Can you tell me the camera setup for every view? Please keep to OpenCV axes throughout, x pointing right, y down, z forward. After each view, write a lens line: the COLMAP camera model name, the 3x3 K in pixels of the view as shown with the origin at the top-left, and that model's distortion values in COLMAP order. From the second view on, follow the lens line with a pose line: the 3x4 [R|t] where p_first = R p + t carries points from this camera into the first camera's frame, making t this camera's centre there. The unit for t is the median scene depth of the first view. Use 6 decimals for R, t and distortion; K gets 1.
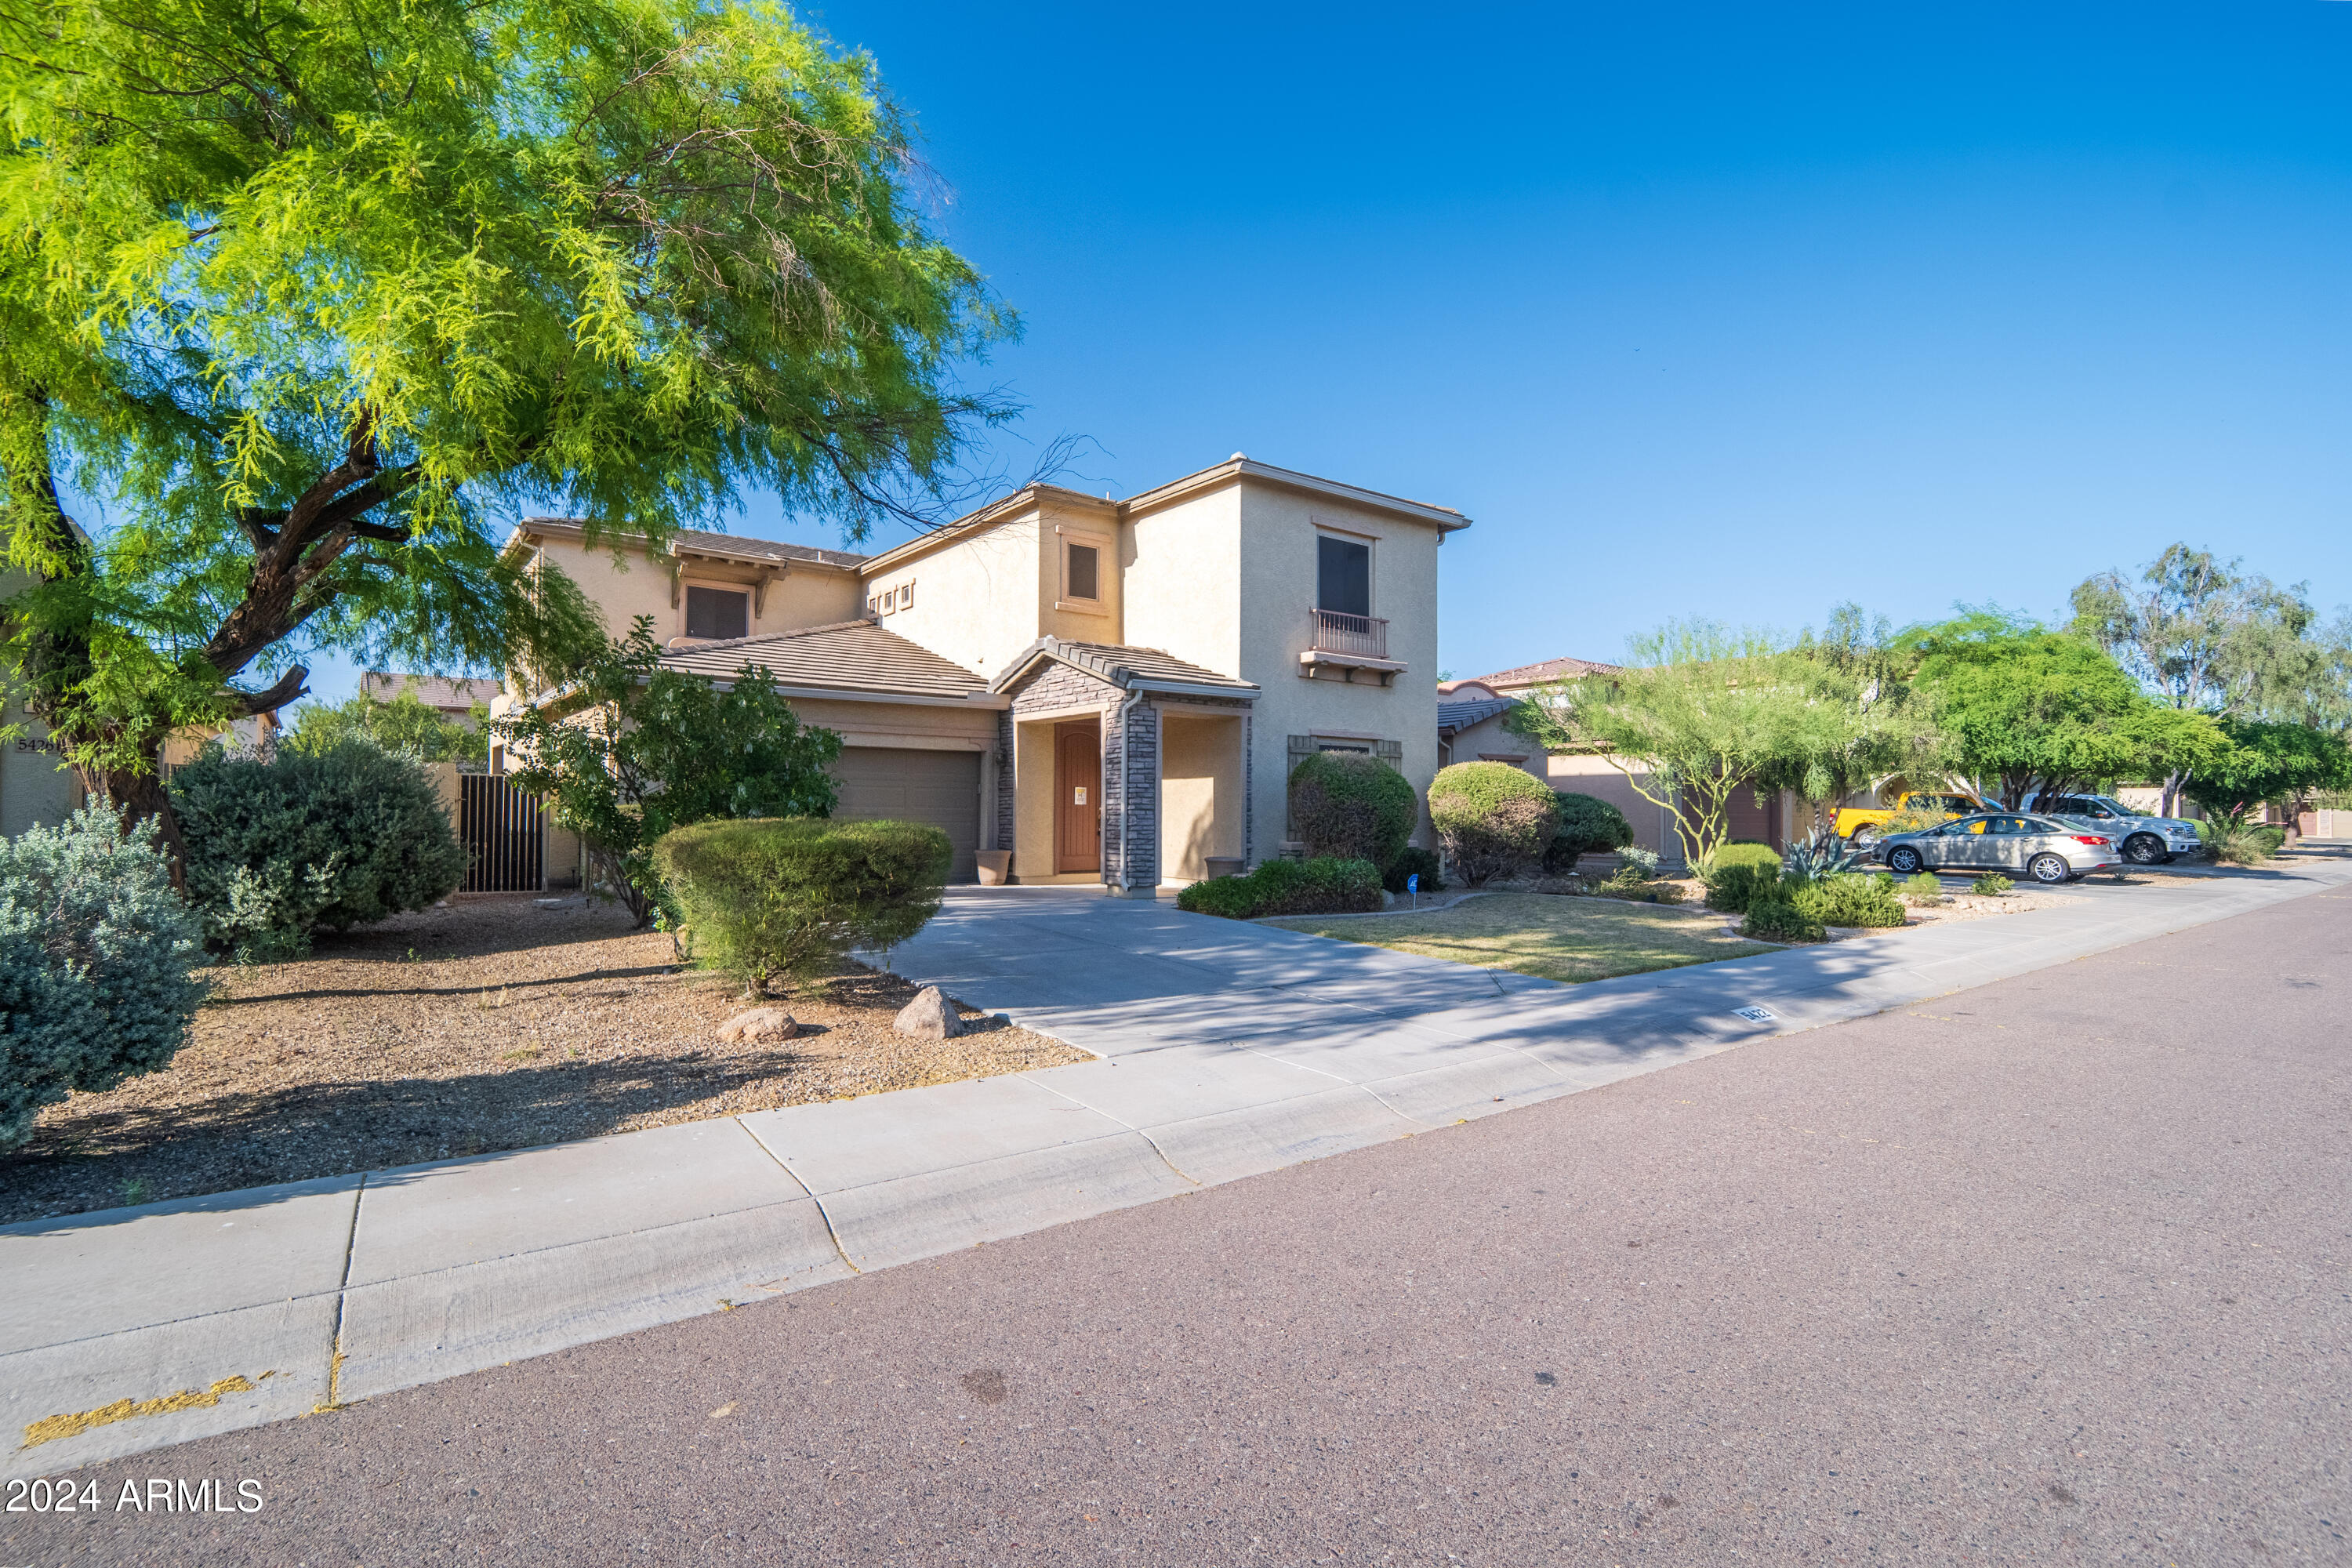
lens RADIAL K [[1113.8, 0, 1175.0], [0, 1113.8, 804.5], [0, 0, 1]] dist [0.000495, -0.000085]
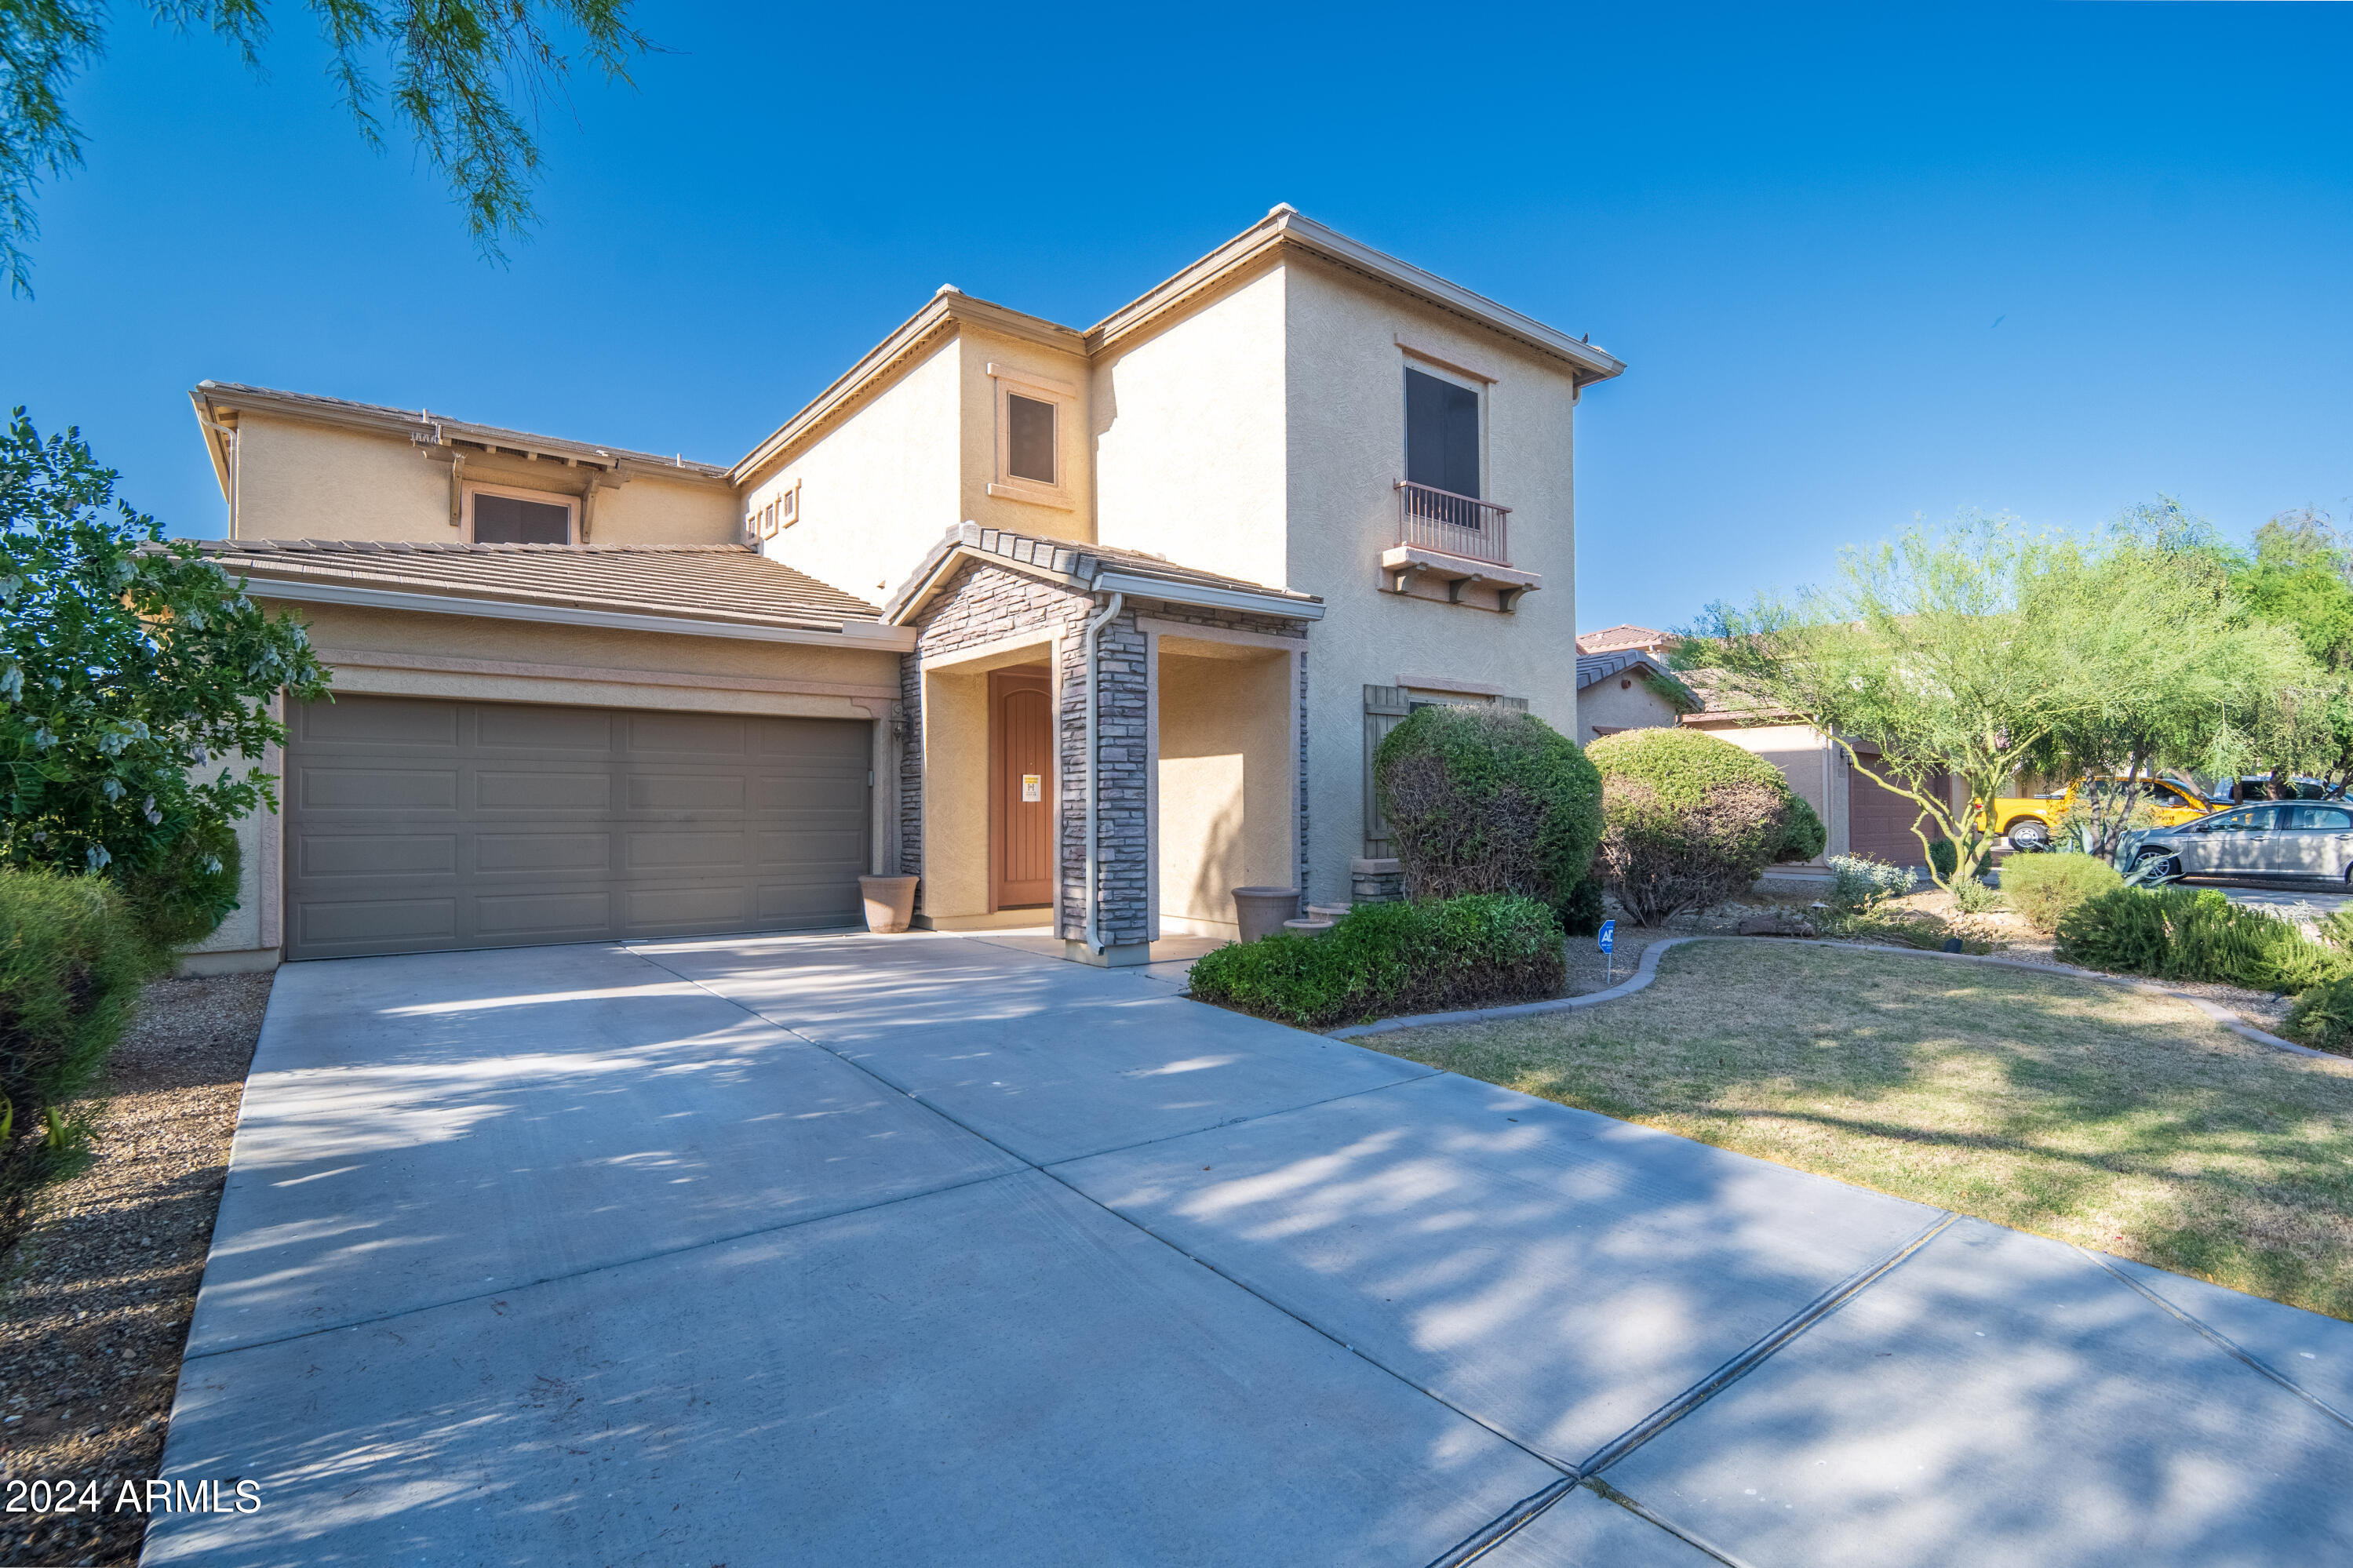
lens RADIAL K [[1101.6, 0, 1167.9], [0, 1101.6, 795.9], [0, 0, 1]] dist [-0.002517, -0.000295]
pose [[0.999949, -0.009572, -0.003334, -0.004507], [0.009557, 0.999944, -0.004441, 0.000538], [0.003376, 0.004409, 0.999985, 0.390361]]
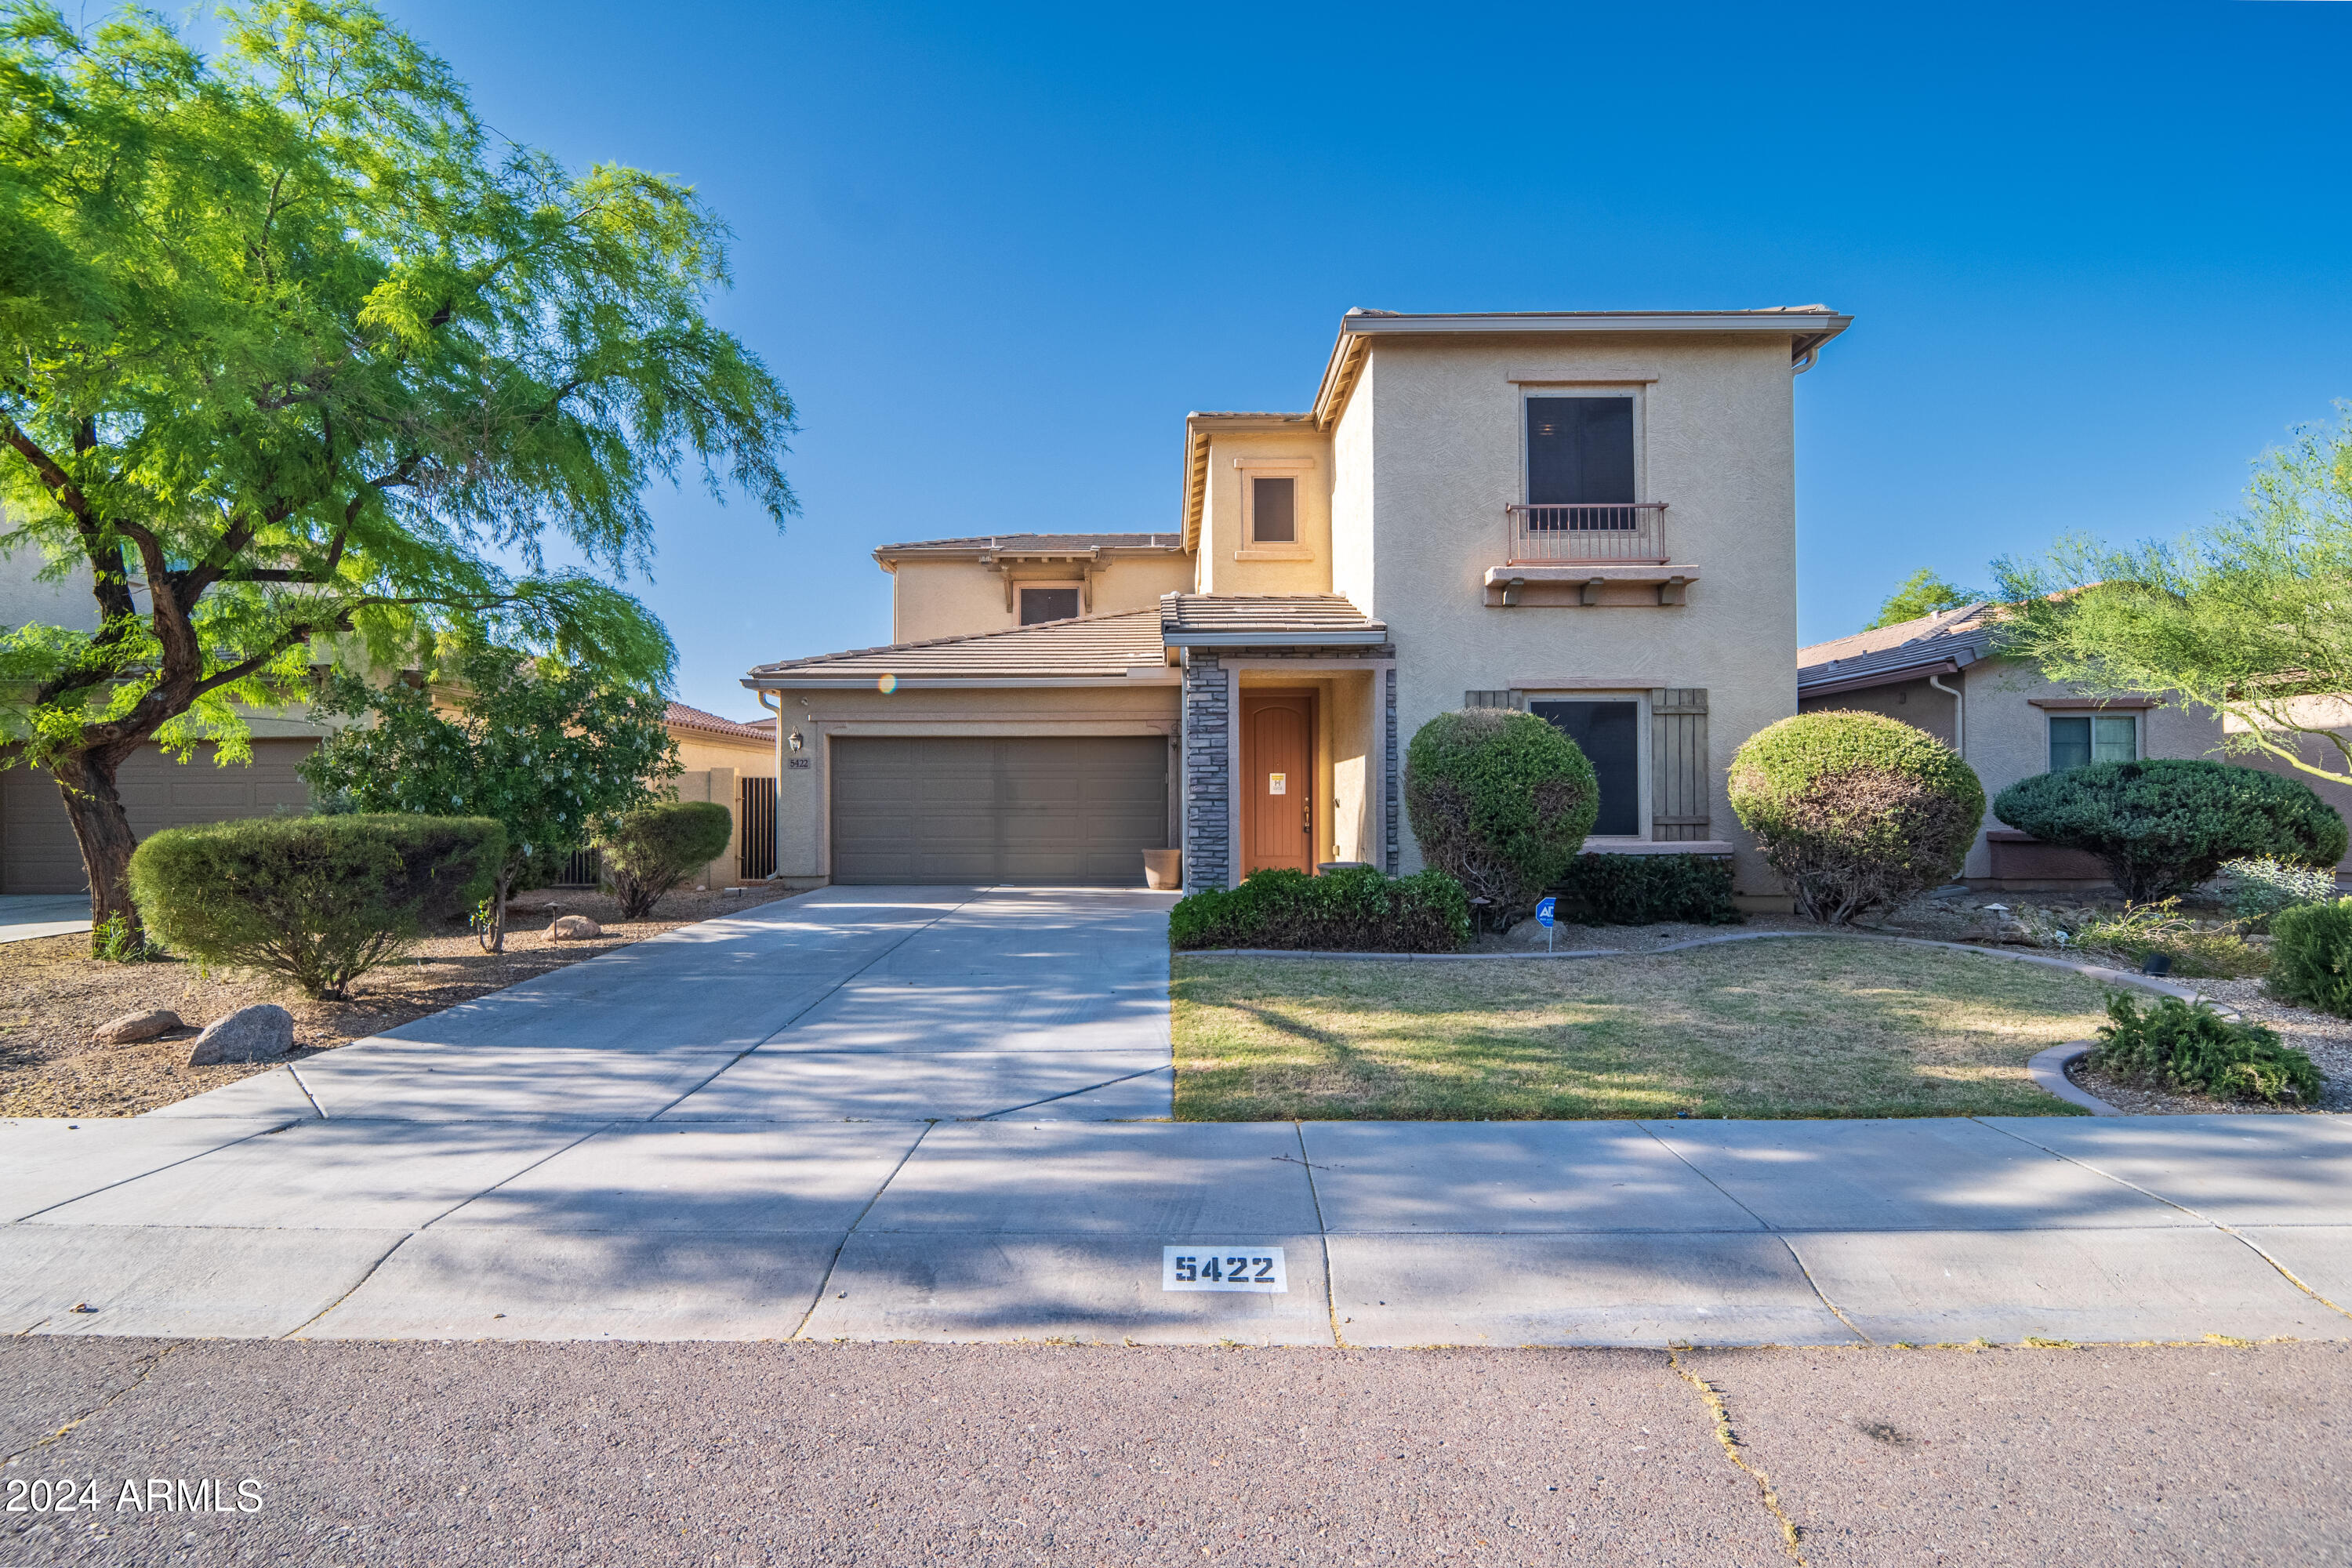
lens RADIAL K [[1113.8, 0, 1175.0], [0, 1113.8, 804.5], [0, 0, 1]] dist [0.000495, -0.000085]
pose [[0.793639, -0.010105, -0.608305, 0.378601], [0.013722, 0.999905, 0.001292, 0.005842], [0.608235, -0.009372, 0.793702, 0.325365]]
